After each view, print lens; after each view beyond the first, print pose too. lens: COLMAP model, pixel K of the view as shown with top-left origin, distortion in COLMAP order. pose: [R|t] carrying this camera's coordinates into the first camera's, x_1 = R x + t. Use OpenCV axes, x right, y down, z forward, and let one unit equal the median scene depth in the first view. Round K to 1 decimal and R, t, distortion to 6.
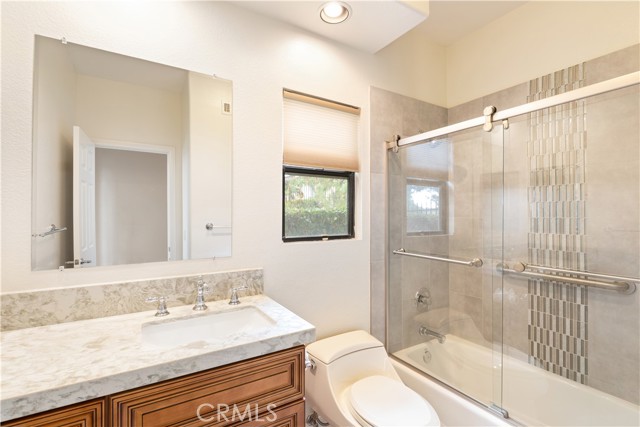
lens RADIAL K [[299.5, 0, 319.6], [0, 299.5, 209.8], [0, 0, 1]] dist [0.001703, -0.000261]
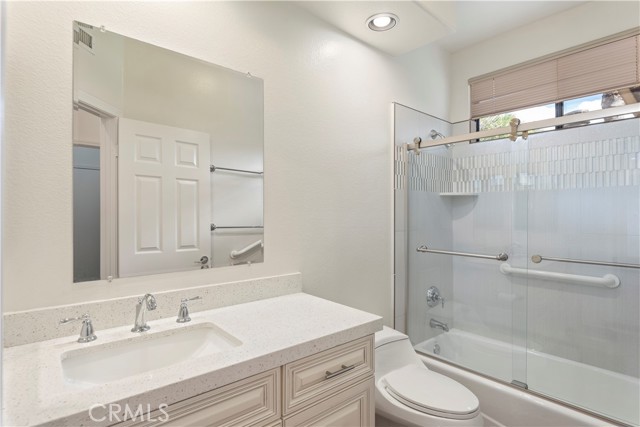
lens RADIAL K [[328.2, 0, 320.3], [0, 328.2, 216.4], [0, 0, 1]] dist [-0.001482, -0.001490]
pose [[0.989109, -0.010987, 0.146777, -0.242956], [0.009792, 0.999913, 0.008864, 0.012495], [-0.146861, -0.007330, 0.989130, -0.083892]]
